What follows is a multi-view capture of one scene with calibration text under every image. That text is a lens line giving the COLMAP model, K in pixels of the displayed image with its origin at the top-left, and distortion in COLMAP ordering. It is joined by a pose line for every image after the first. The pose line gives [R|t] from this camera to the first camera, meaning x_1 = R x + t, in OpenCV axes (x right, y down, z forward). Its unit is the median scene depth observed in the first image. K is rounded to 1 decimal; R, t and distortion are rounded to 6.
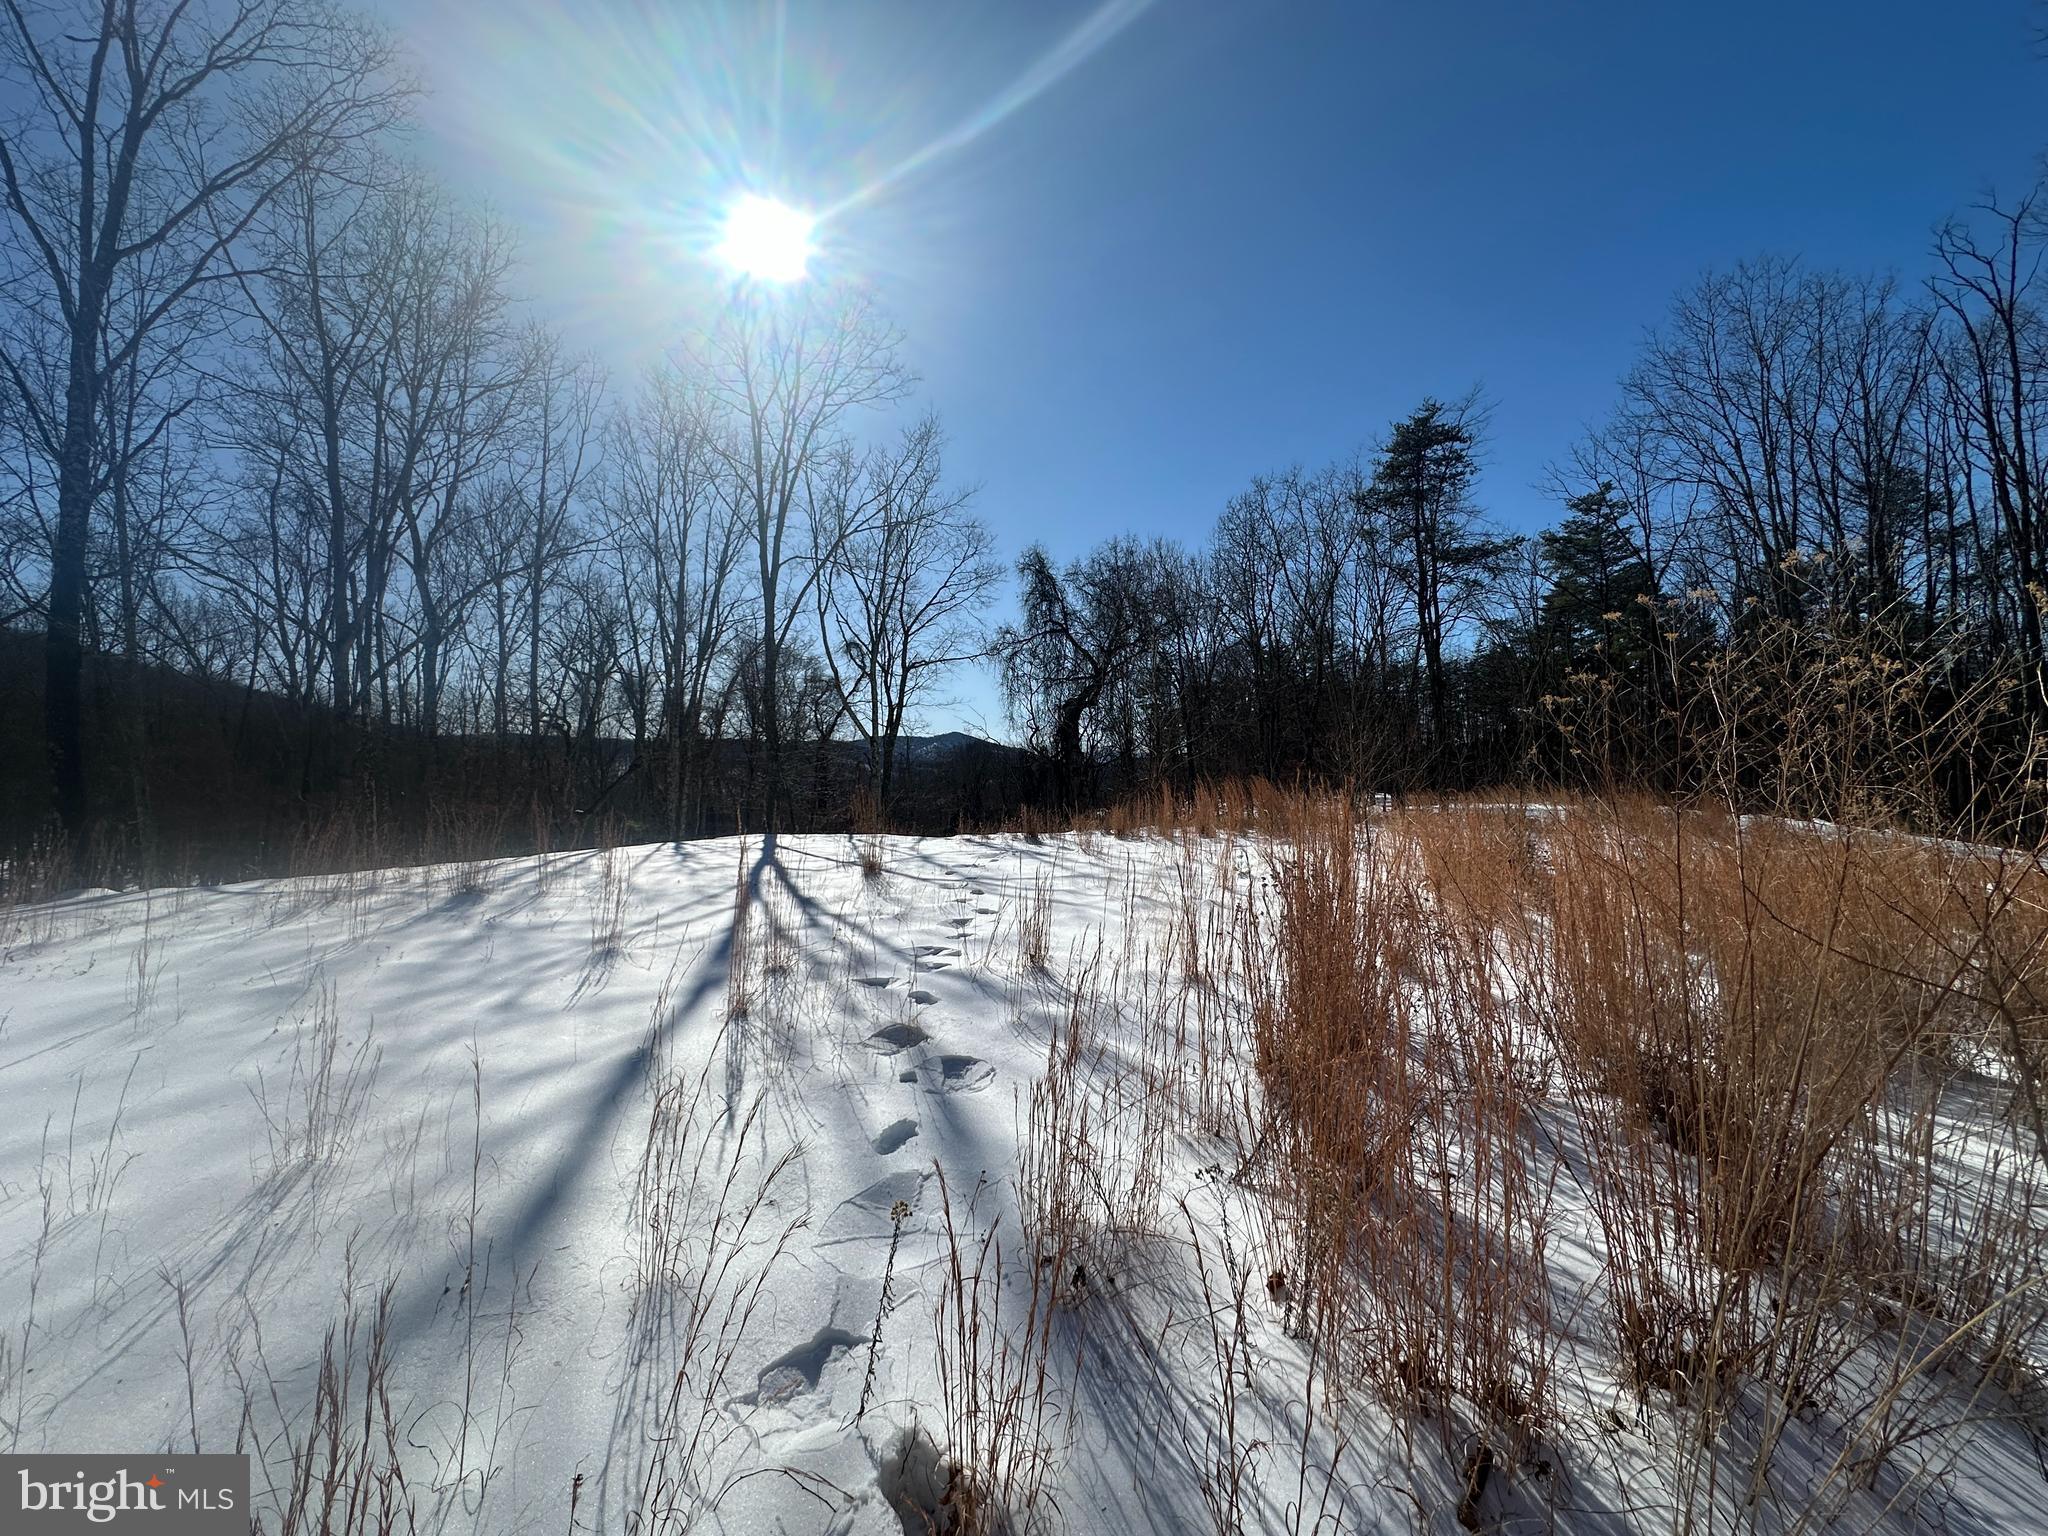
lens RADIAL K [[819.0, 0, 1022.8], [0, 819.0, 770.1], [0, 0, 1]] dist [-0.001304, -0.000549]
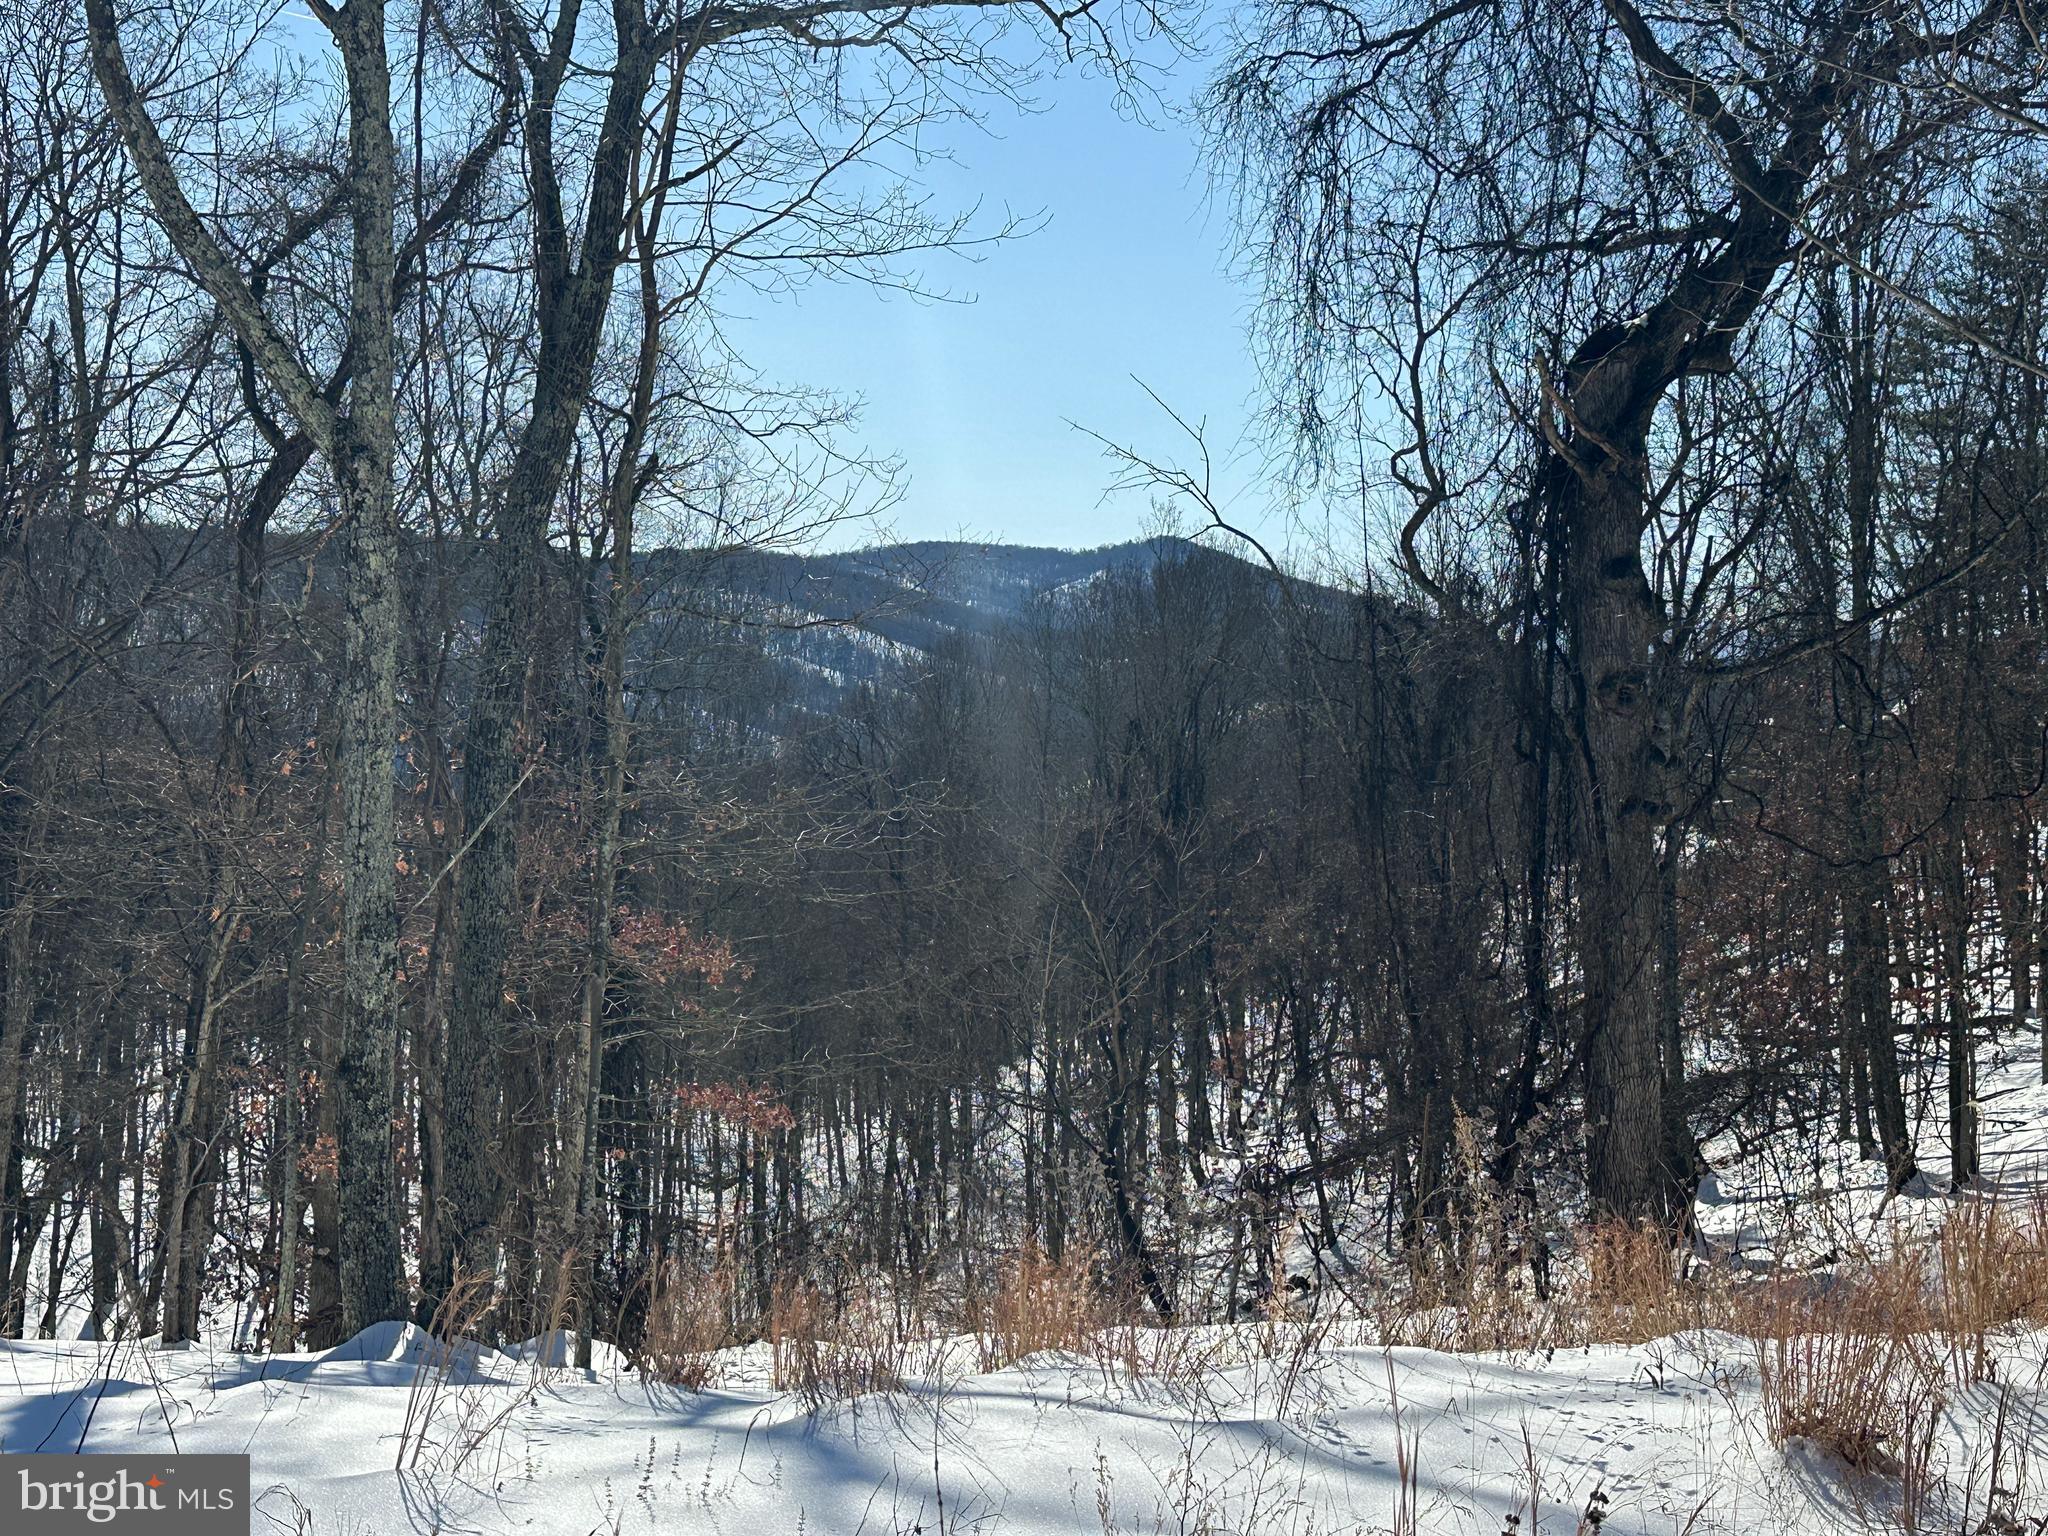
lens RADIAL K [[2752.3, 0, 1025.5], [0, 2752.3, 767.8], [0, 0, 1]] dist [-0.023613, 0.000000]
pose [[0.989691, 0.051526, -0.133628, 0.012317], [-0.047265, 0.998274, 0.034872, 0.003121], [0.135194, -0.028197, 0.990418, 0.302226]]
